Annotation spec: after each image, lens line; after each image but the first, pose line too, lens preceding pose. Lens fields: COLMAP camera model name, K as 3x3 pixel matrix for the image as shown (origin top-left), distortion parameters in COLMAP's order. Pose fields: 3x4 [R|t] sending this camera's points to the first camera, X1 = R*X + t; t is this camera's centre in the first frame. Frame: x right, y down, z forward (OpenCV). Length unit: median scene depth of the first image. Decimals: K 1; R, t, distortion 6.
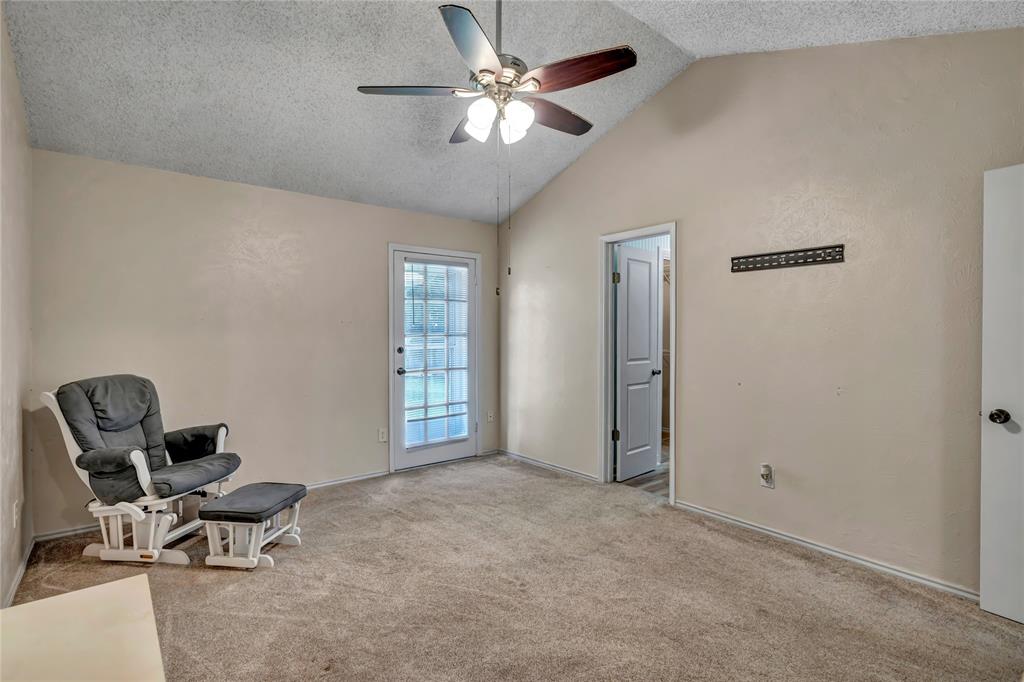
lens RADIAL K [[478.2, 0, 501.5], [0, 478.2, 335.9], [0, 0, 1]] dist [-0.000238, 0.000196]
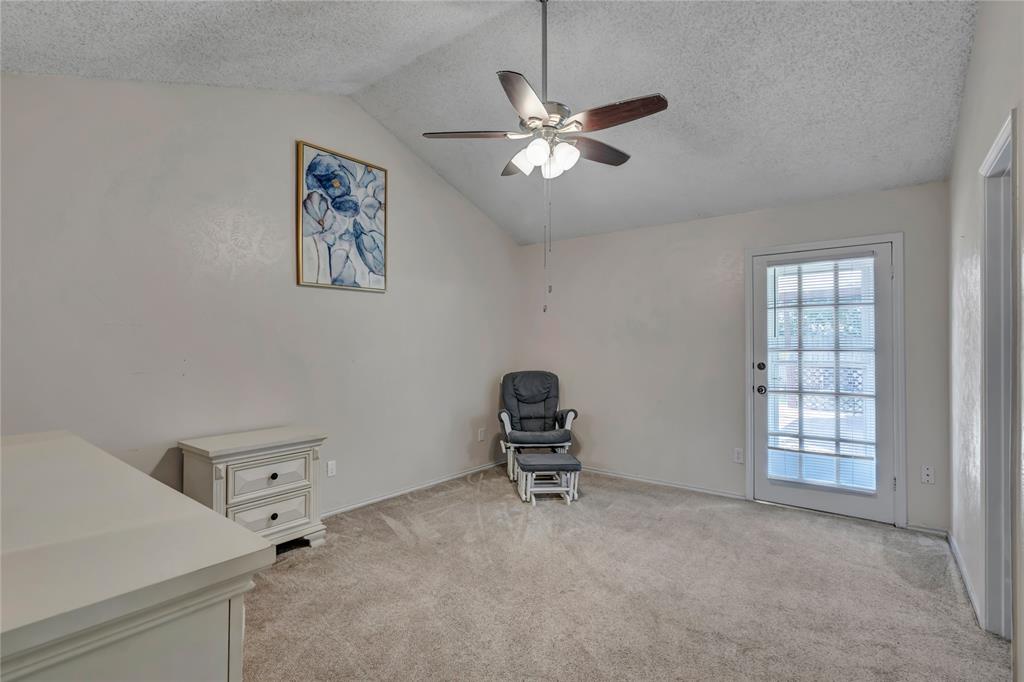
lens RADIAL K [[485.2, 0, 512.3], [0, 485.2, 338.4], [0, 0, 1]] dist [-0.003474, -0.000113]
pose [[0.259529, -0.009322, -0.965690, 0.545337], [-0.007919, 0.999899, -0.011781, -0.007820], [0.965703, 0.010705, 0.259429, 0.314998]]
